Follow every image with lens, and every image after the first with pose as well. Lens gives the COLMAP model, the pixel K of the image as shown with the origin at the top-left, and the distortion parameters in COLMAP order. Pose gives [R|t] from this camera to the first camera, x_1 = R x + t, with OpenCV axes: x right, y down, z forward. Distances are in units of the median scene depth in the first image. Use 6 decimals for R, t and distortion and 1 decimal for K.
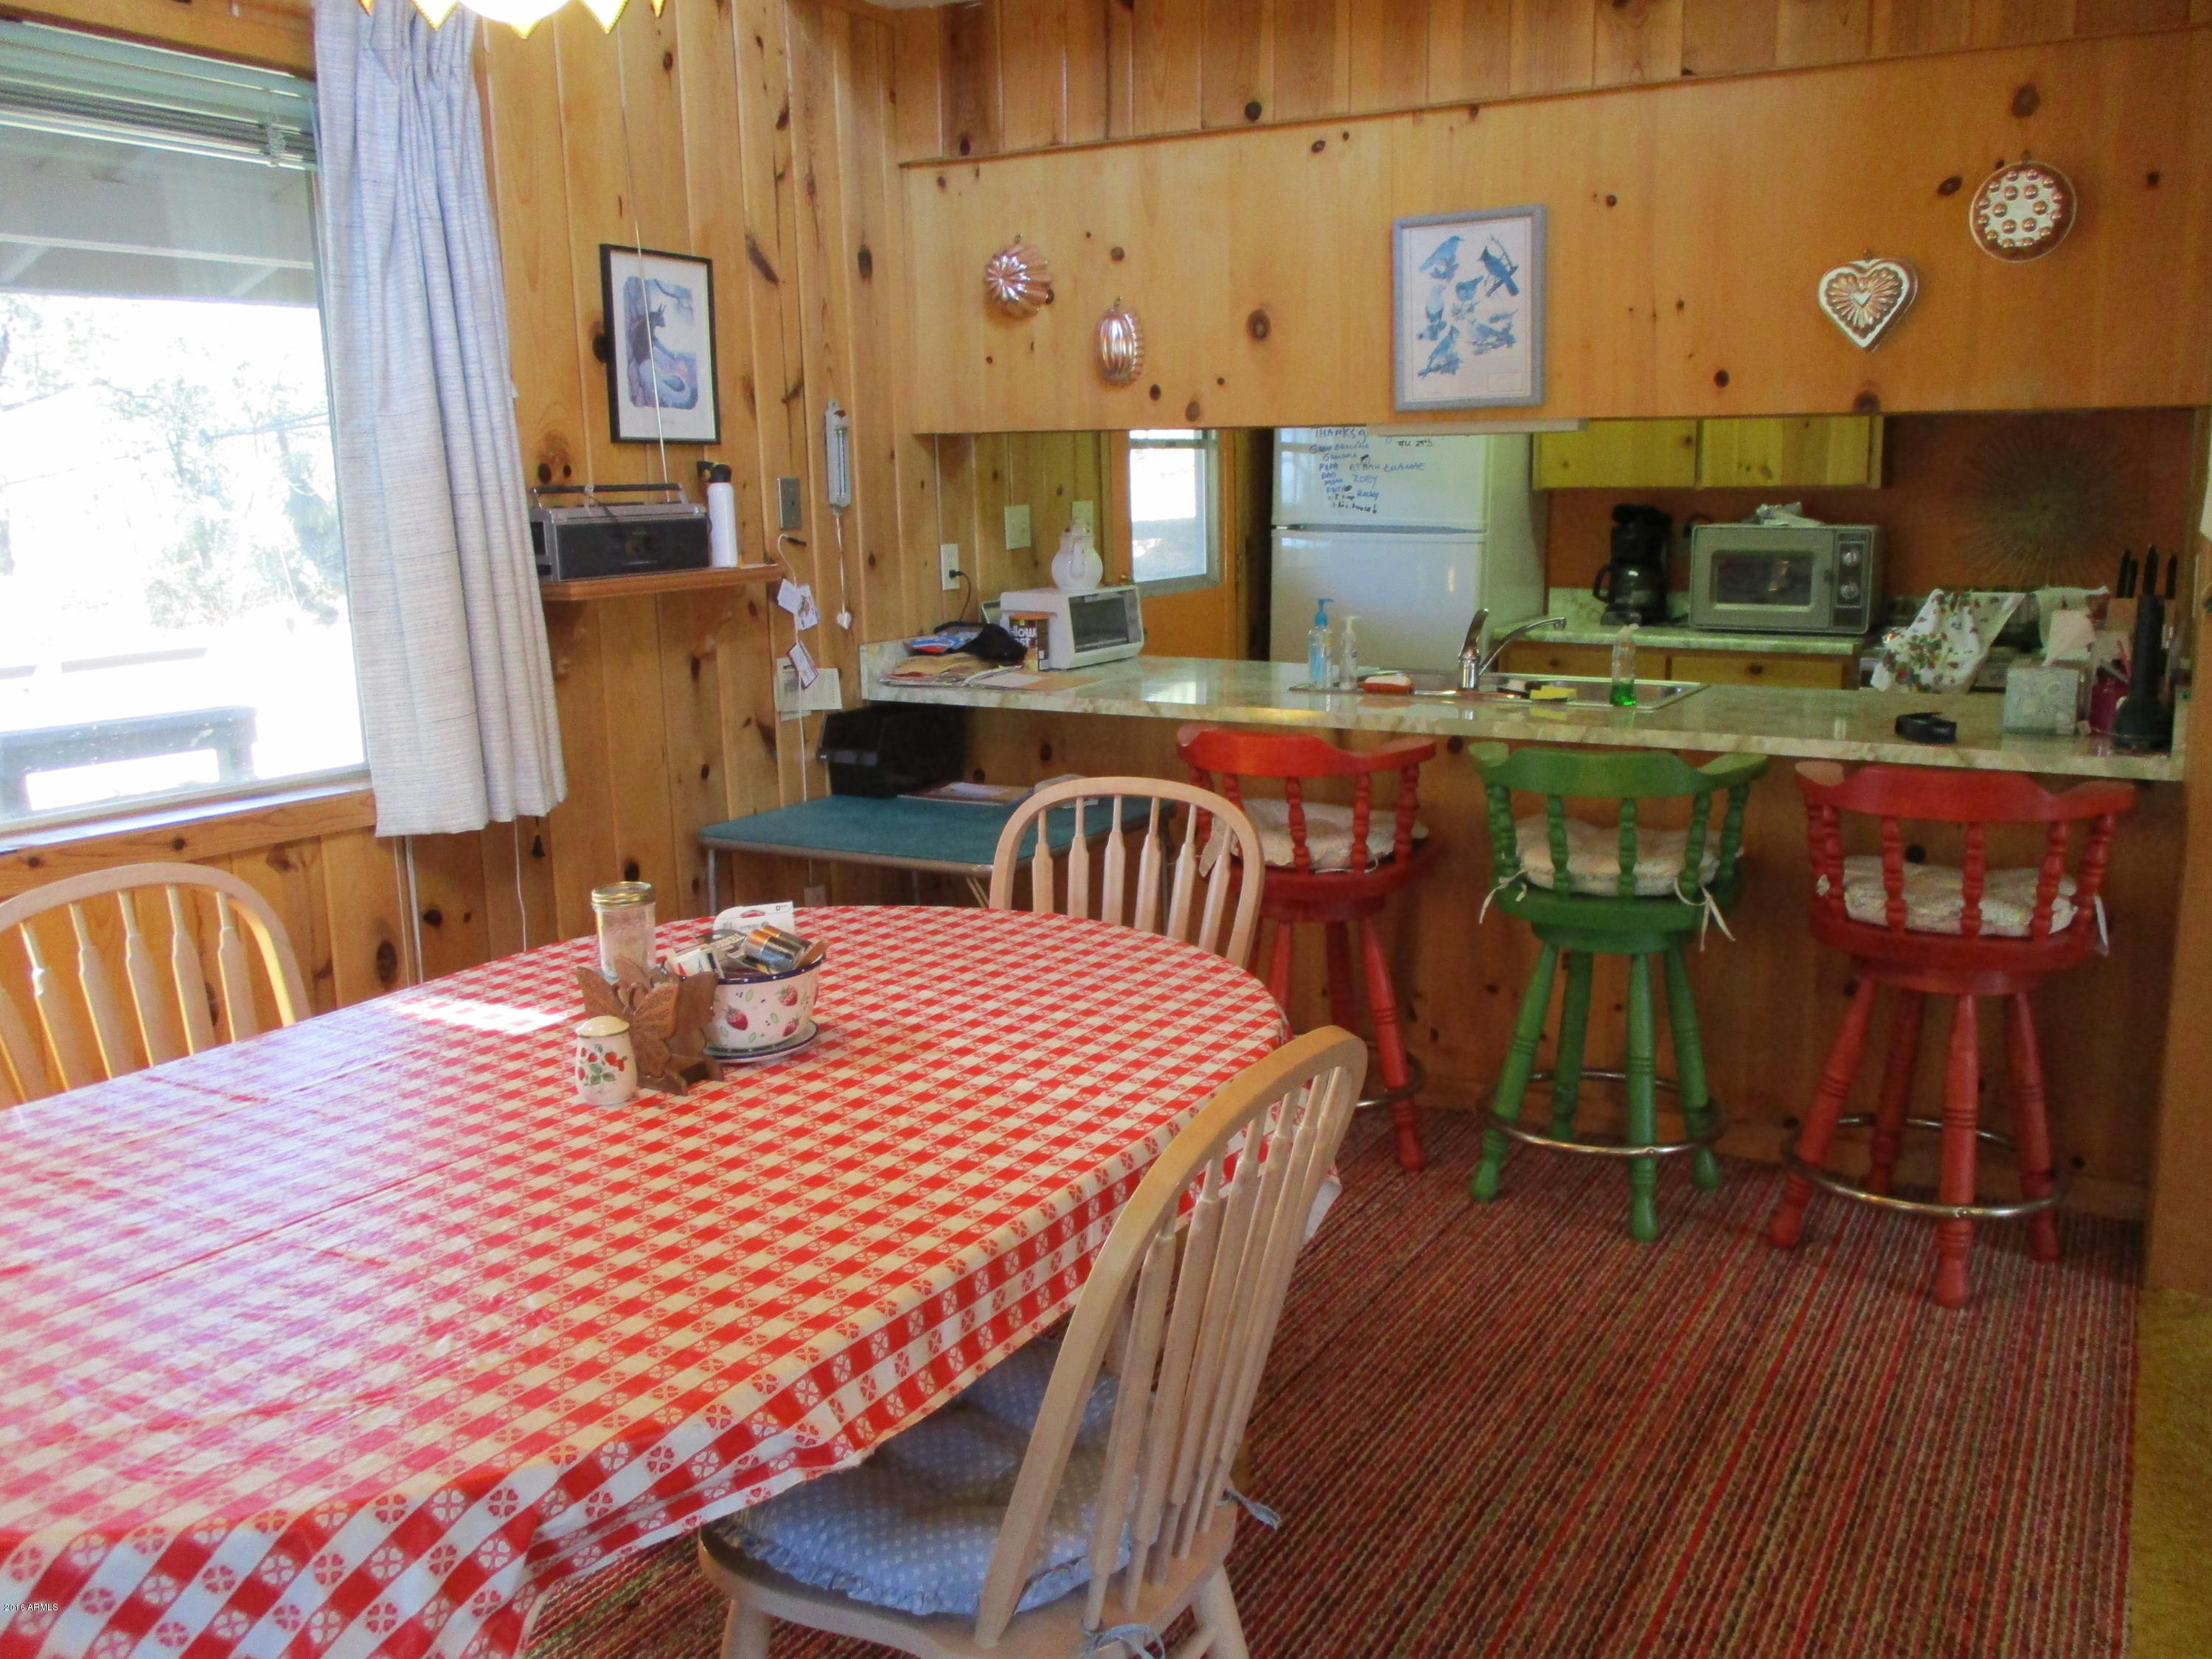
lens RADIAL K [[1859.2, 0, 1112.8], [0, 1859.2, 811.6], [0, 0, 1]] dist [-0.023414, 0.004195]
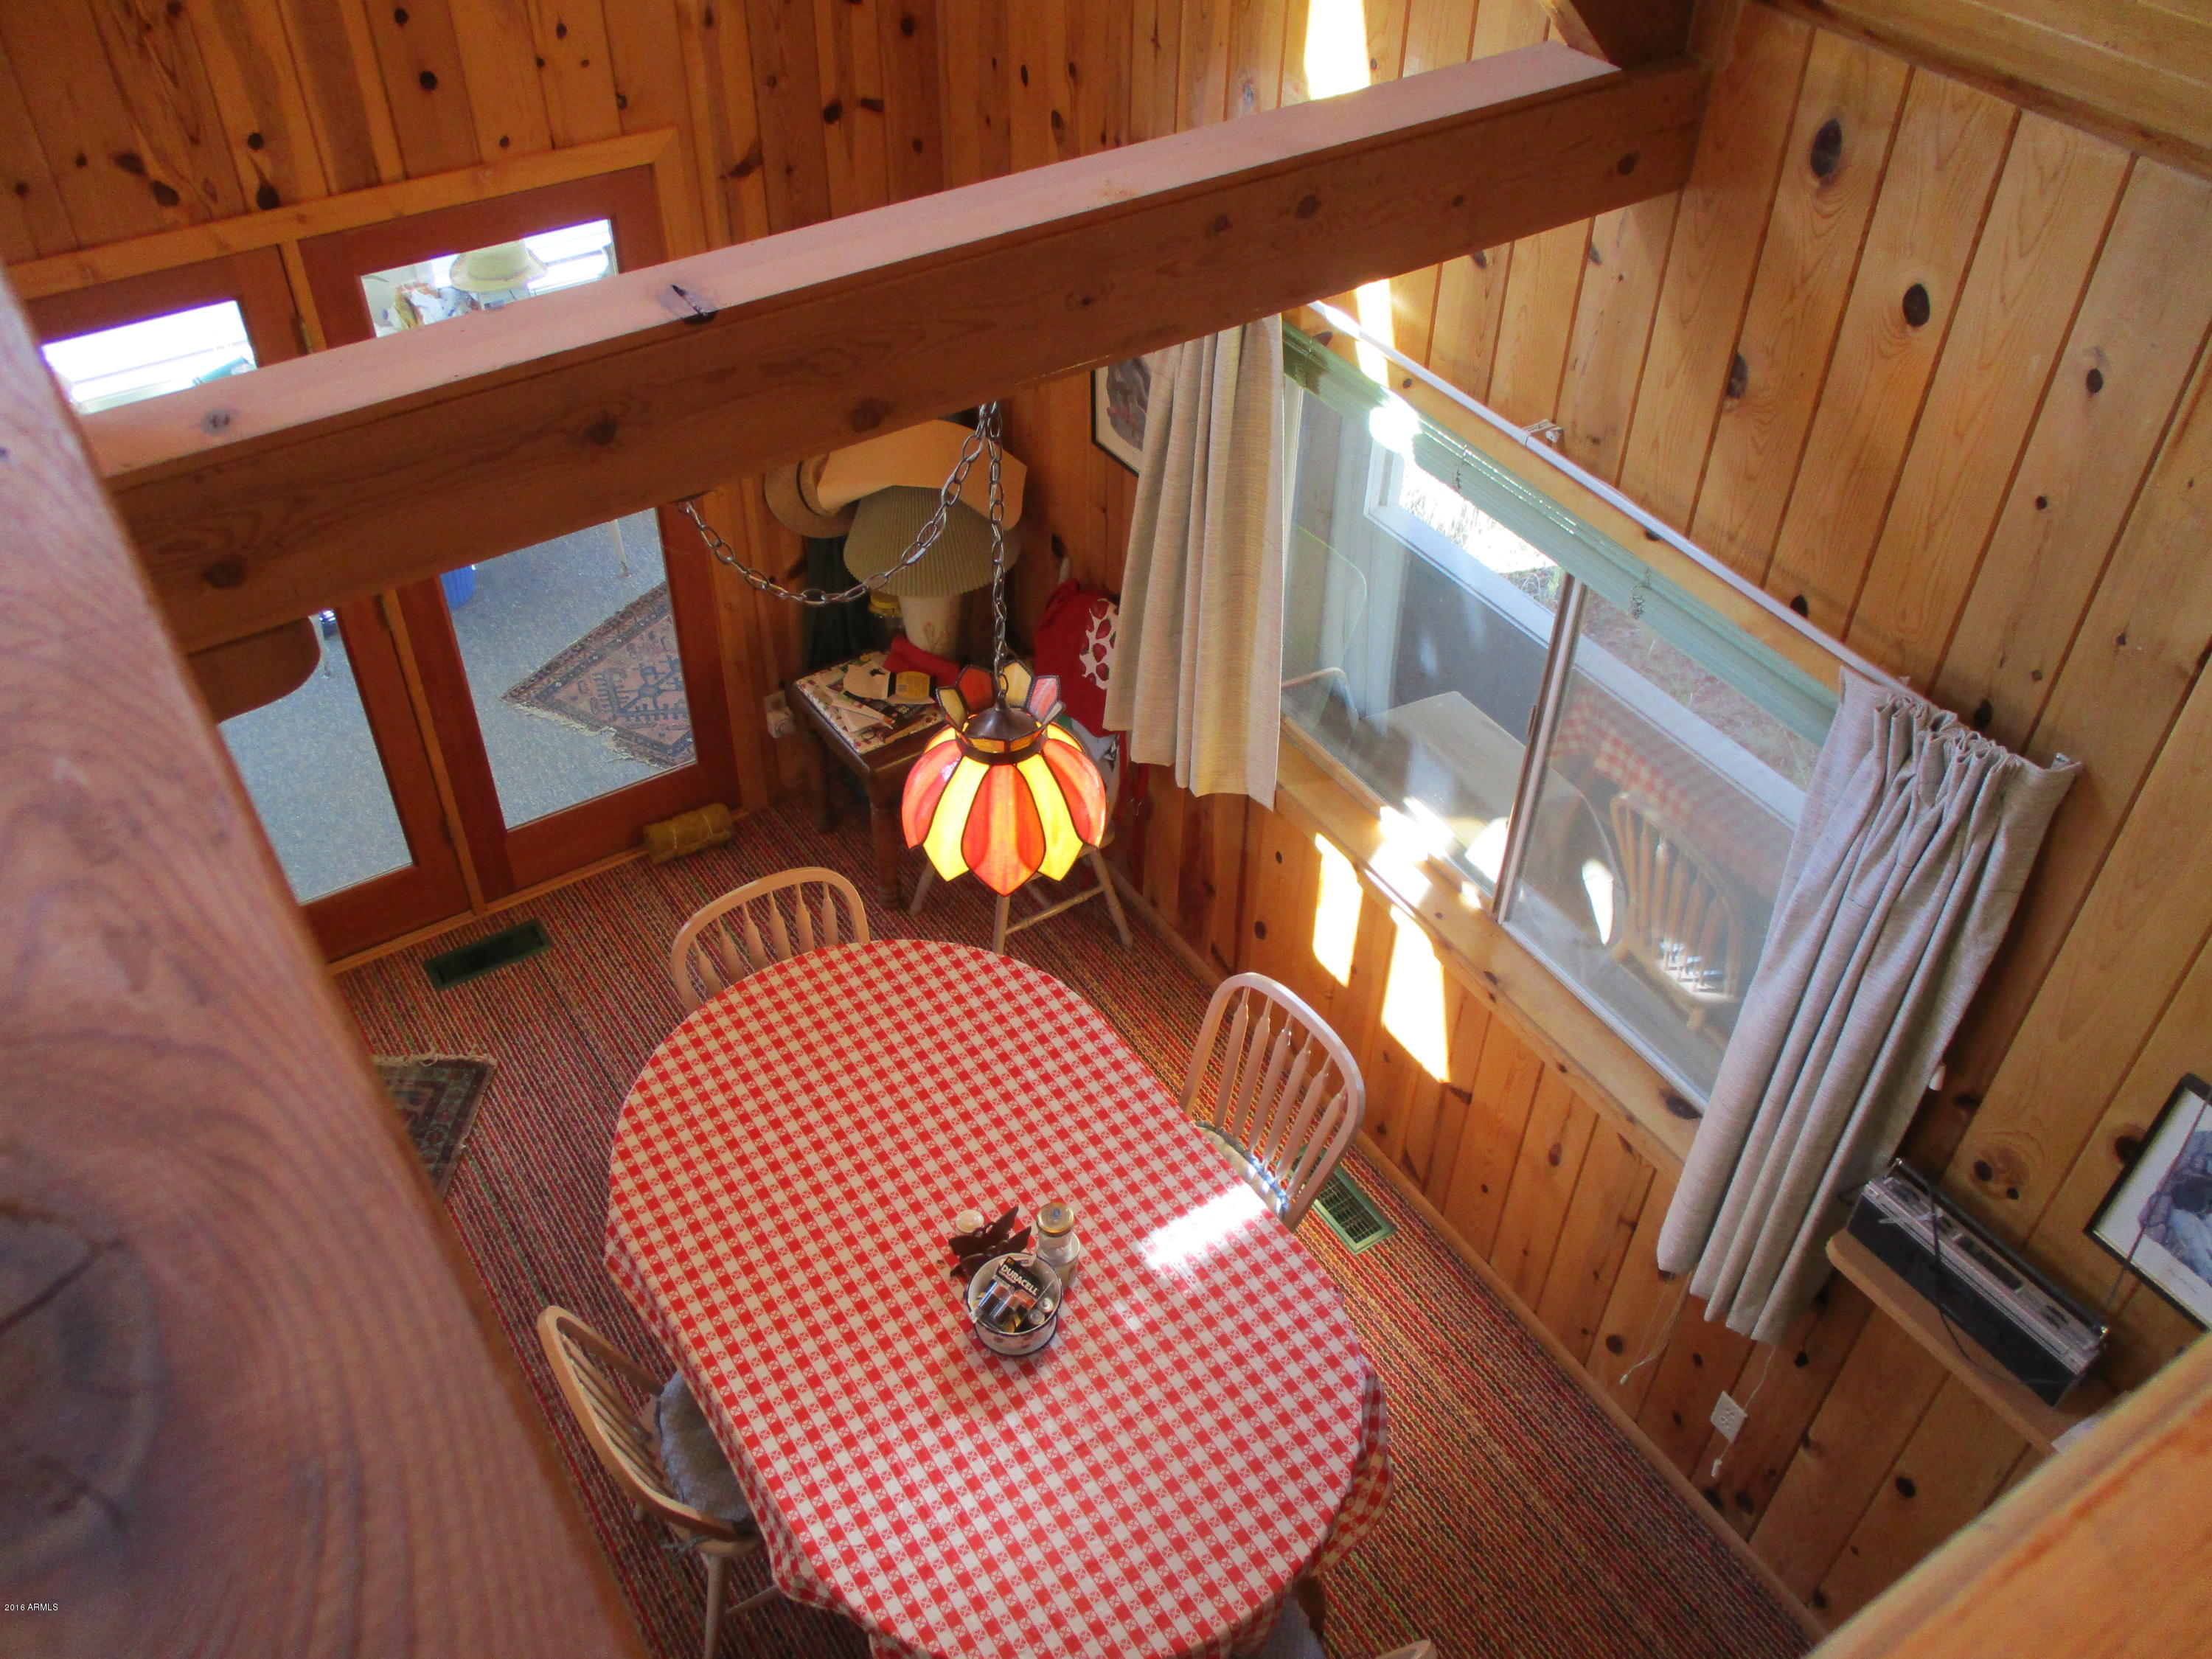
lens RADIAL K [[1880.9, 0, 1096.9], [0, 1880.9, 824.8], [0, 0, 1]] dist [-0.007042, 0.002002]
pose [[-0.464369, 0.609958, -0.642116, 0.415262], [-0.160841, 0.654890, 0.738410, -1.016094], [0.870914, 0.446173, -0.206004, 0.843865]]
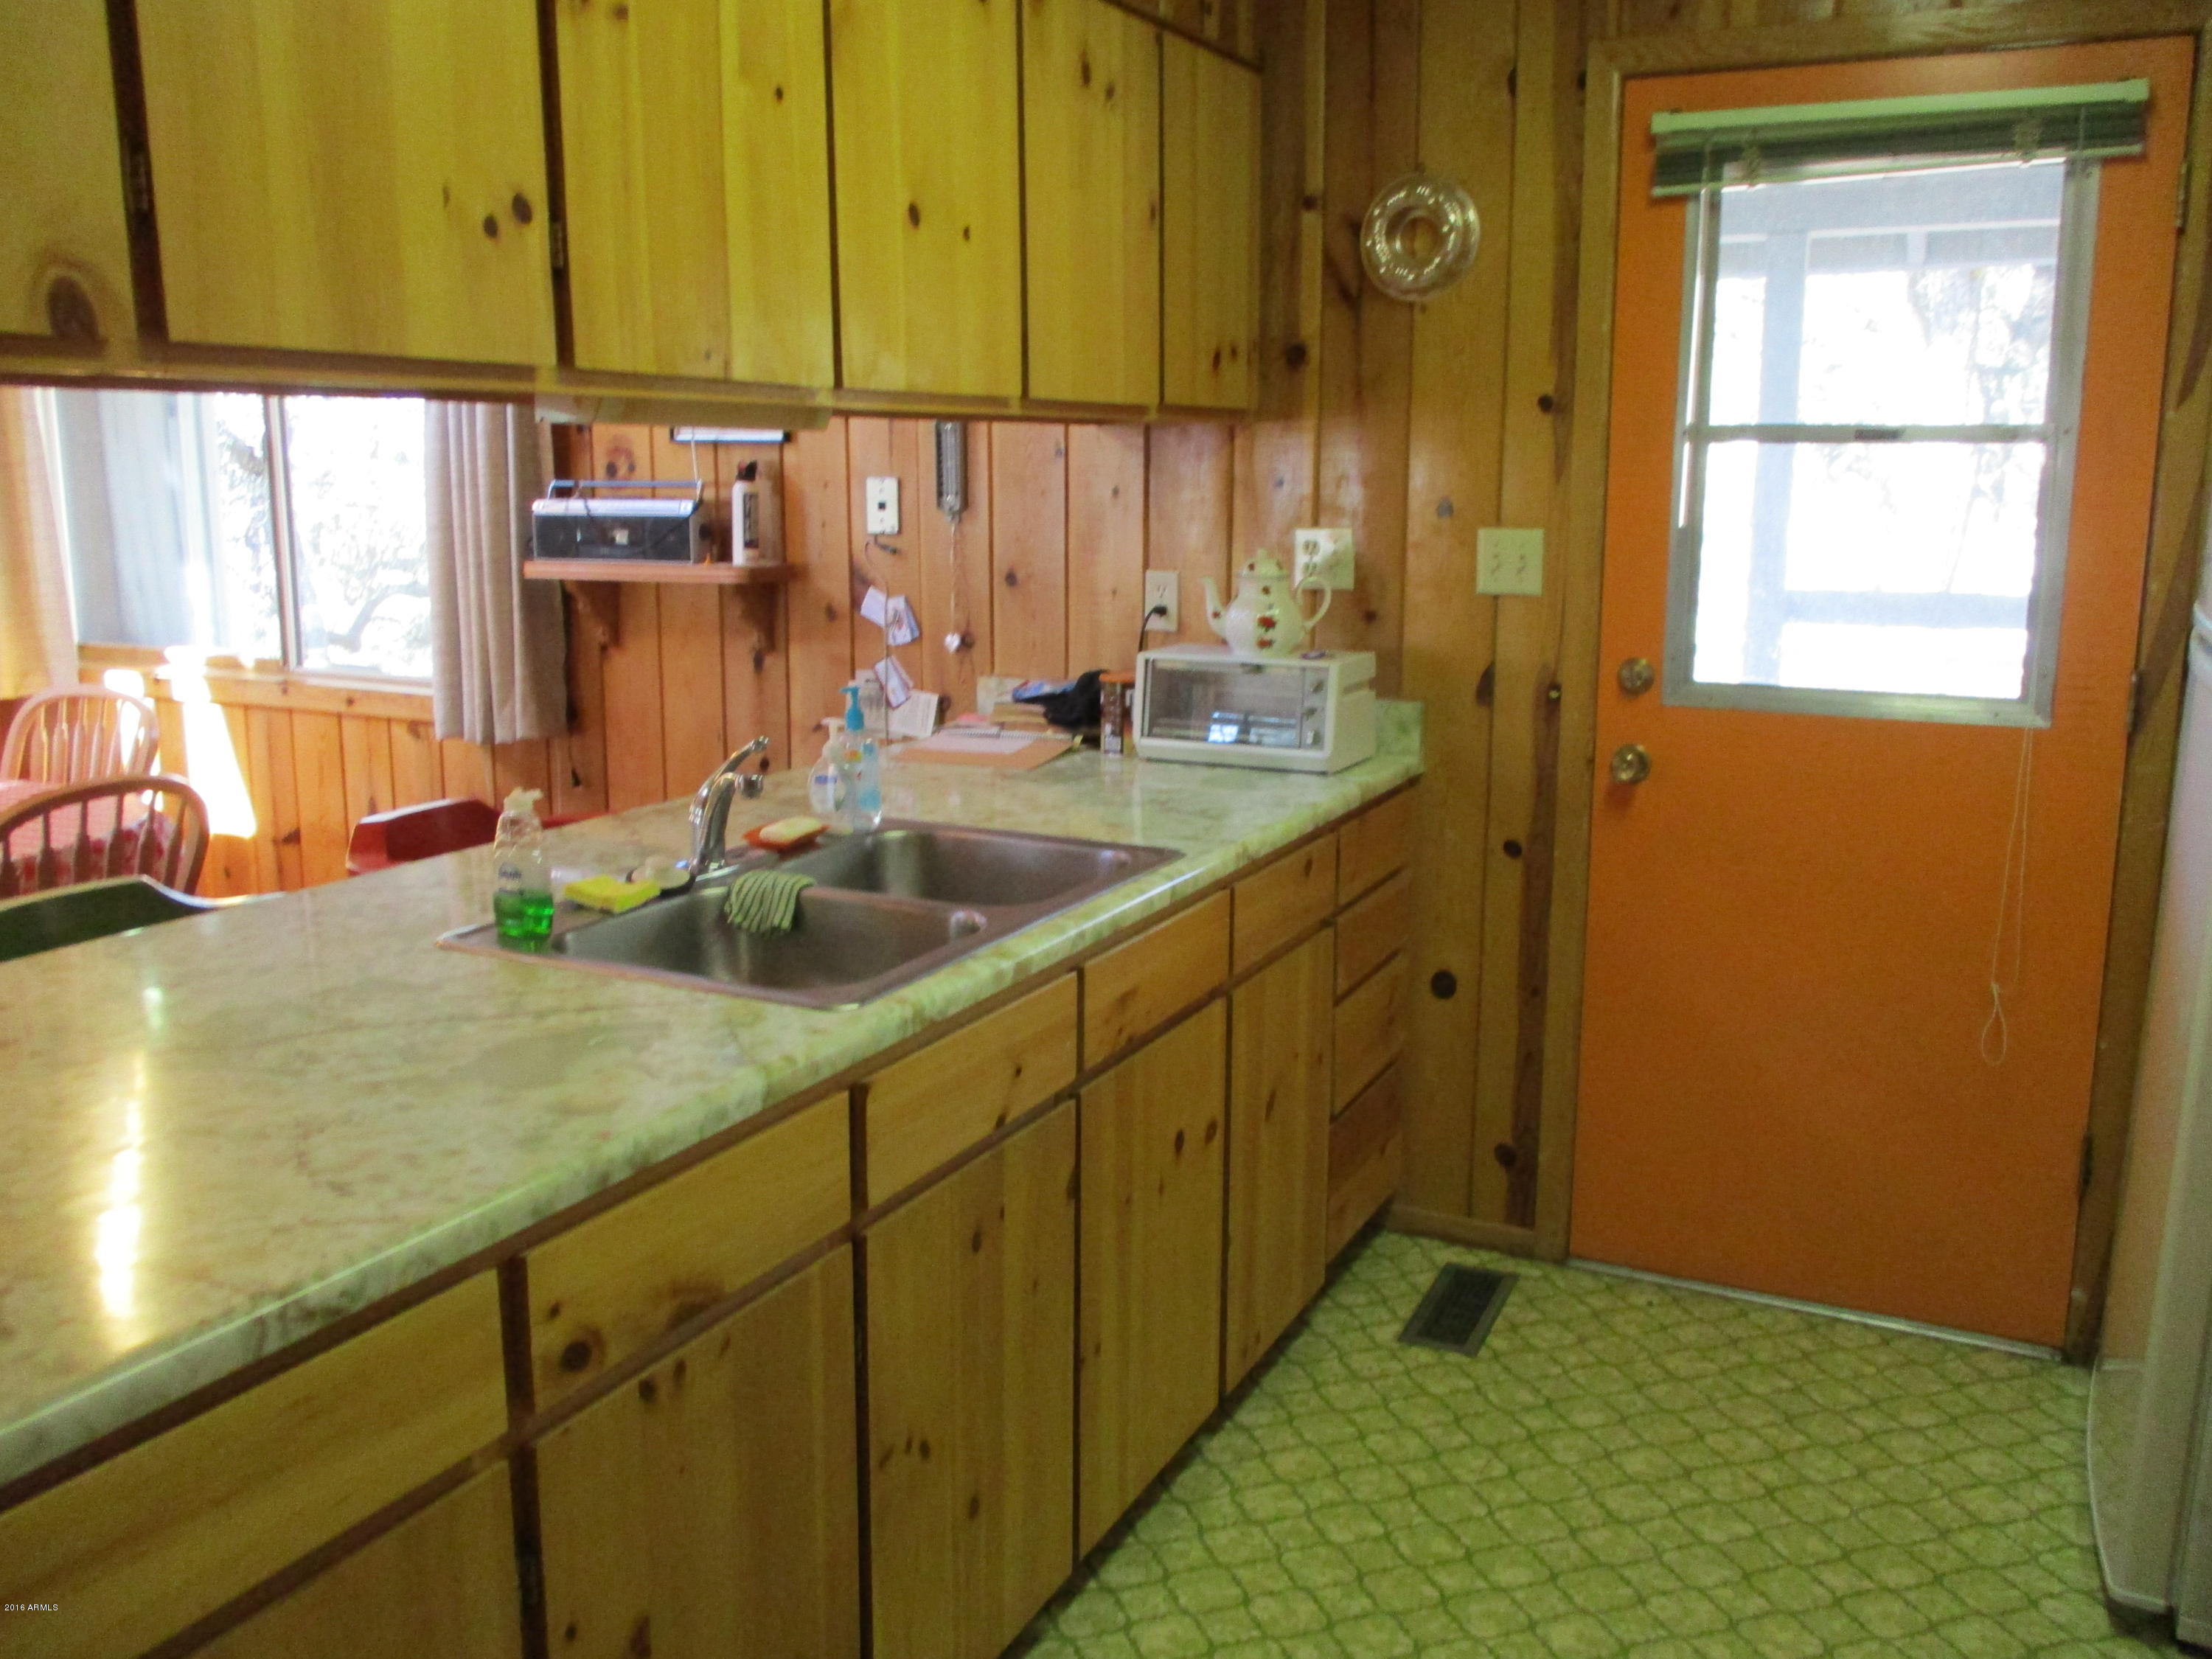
lens RADIAL K [[1859.2, 0, 1112.8], [0, 1859.2, 811.6], [0, 0, 1]] dist [-0.023414, 0.004195]
pose [[0.061931, 0.199420, -0.977955, 1.019006], [-0.182782, 0.965531, 0.185311, -0.281955], [0.981201, 0.167276, 0.096247, 1.398753]]
